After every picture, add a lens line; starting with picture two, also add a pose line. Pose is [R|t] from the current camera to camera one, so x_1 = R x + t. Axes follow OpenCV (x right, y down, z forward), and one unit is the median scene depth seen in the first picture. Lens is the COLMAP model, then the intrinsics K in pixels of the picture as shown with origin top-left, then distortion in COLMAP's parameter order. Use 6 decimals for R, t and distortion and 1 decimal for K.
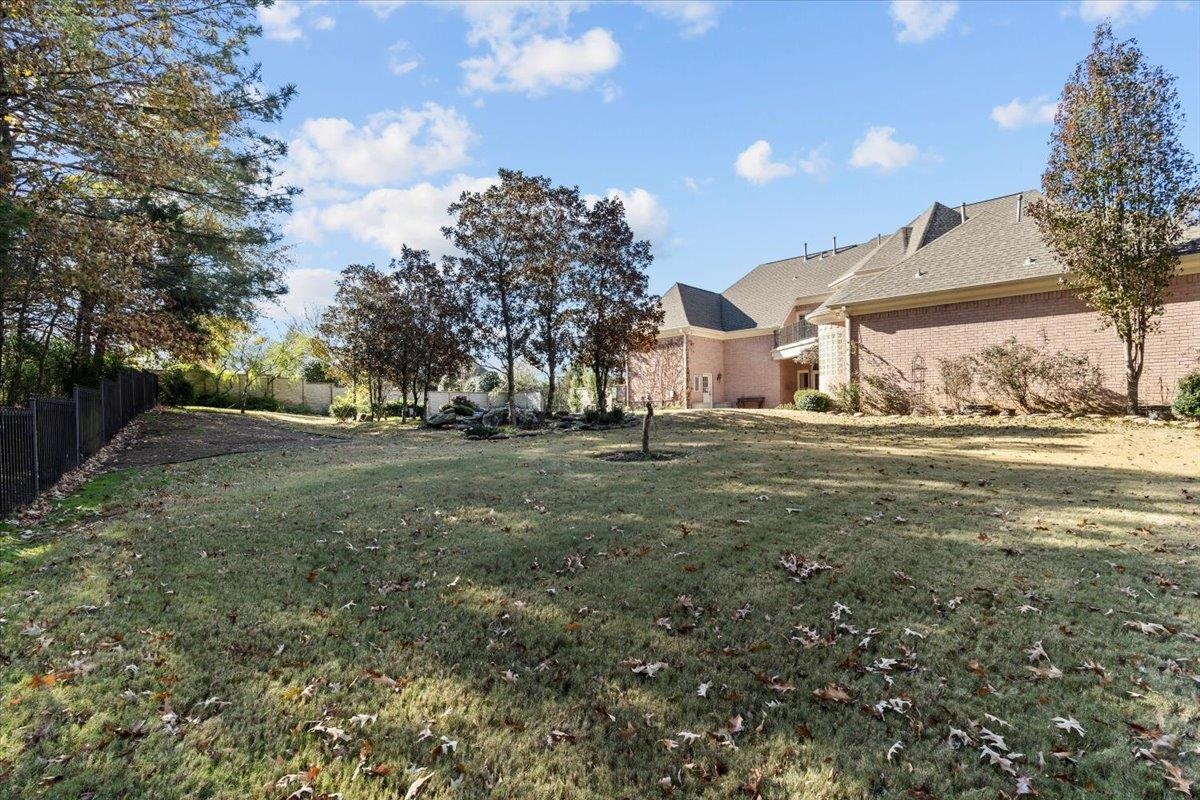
lens RADIAL K [[545.7, 0, 598.4], [0, 545.7, 407.4], [0, 0, 1]] dist [-0.003601, 0.000526]
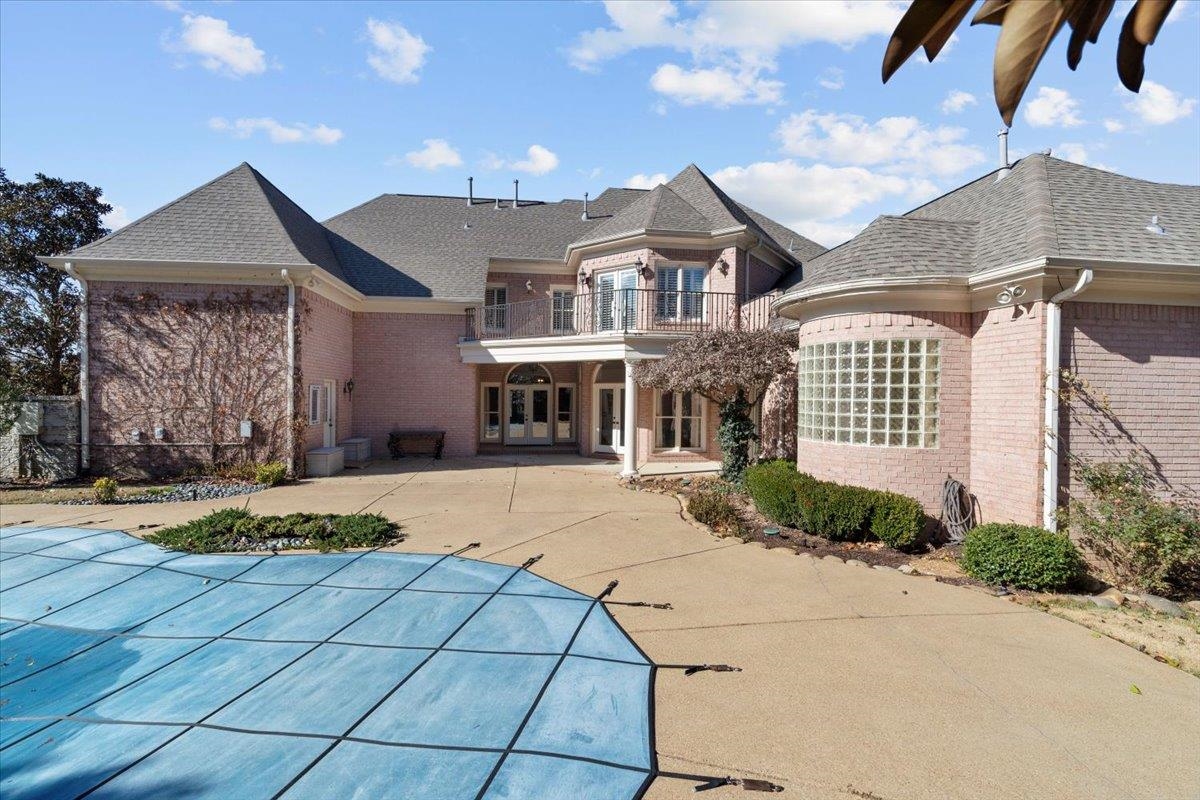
lens RADIAL K [[545.7, 0, 598.4], [0, 545.7, 407.4], [0, 0, 1]] dist [-0.003601, 0.000526]
pose [[0.639014, 0.010688, 0.769121, -0.007118], [-0.026253, 0.999624, 0.007920, -0.050528], [-0.768747, -0.025253, 0.639055, 0.552818]]
